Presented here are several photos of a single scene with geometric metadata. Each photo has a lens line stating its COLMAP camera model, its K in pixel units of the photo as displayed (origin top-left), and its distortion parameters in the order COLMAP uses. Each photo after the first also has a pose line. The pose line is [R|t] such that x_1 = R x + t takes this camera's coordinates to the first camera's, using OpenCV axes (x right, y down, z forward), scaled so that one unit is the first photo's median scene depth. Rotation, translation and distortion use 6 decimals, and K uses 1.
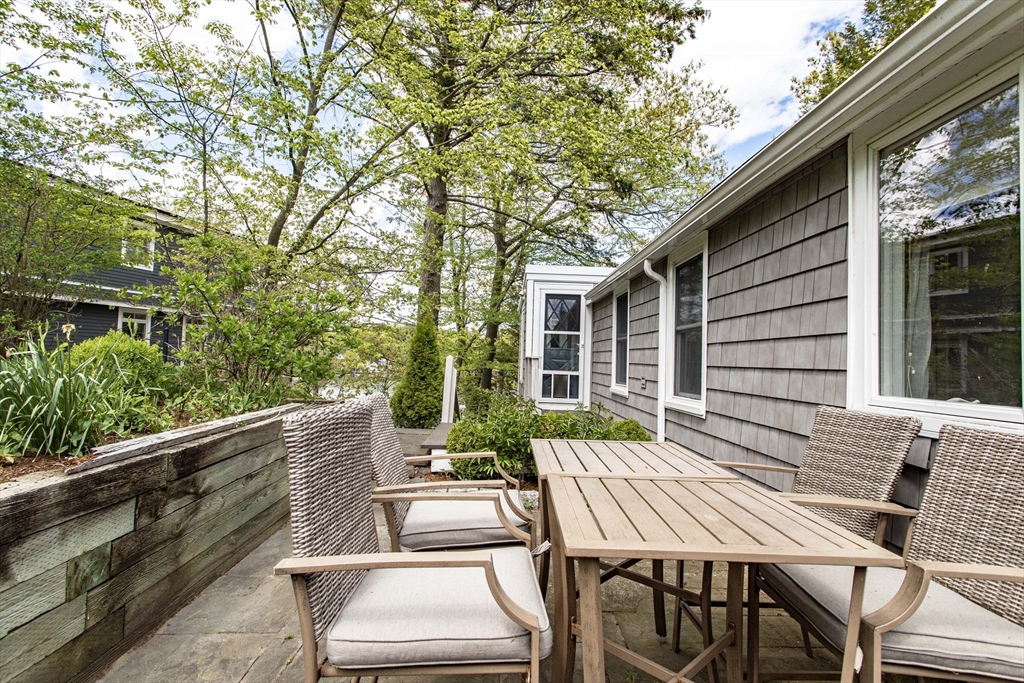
lens RADIAL K [[497.9, 0, 517.9], [0, 497.9, 341.0], [0, 0, 1]] dist [-0.001824, 0.006784]
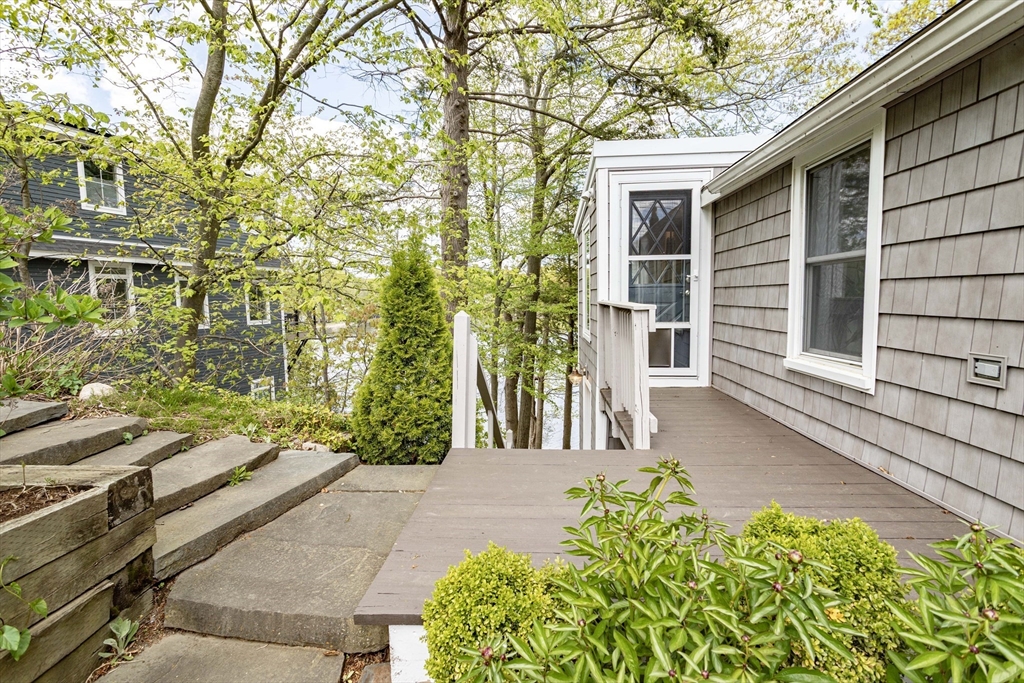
lens RADIAL K [[497.9, 0, 517.9], [0, 497.9, 341.0], [0, 0, 1]] dist [-0.001824, 0.006784]
pose [[0.995420, -0.040449, -0.086623, -0.030748], [0.050854, 0.991289, 0.121494, 0.000977], [0.080954, -0.125342, 0.988805, 0.392847]]
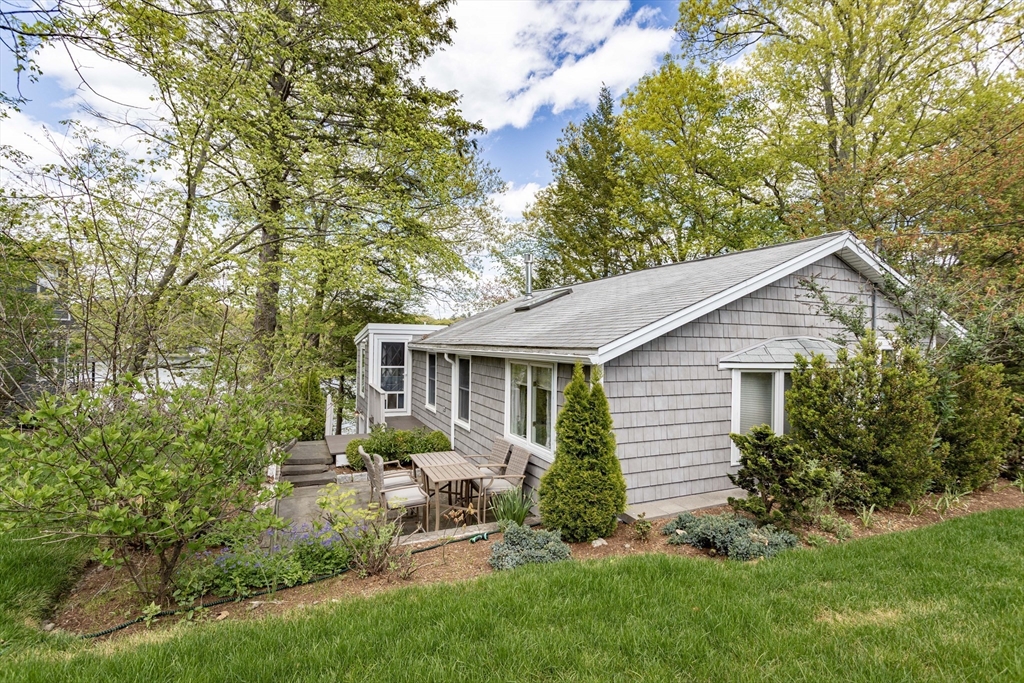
lens RADIAL K [[469.4, 0, 506.8], [0, 469.4, 338.2], [0, 0, 1]] dist [0.000927, 0.000210]
pose [[0.926391, -0.013002, 0.376339, -0.133424], [-0.003095, 0.999107, 0.042136, -0.170744], [-0.376551, -0.040199, 0.925523, -0.499478]]
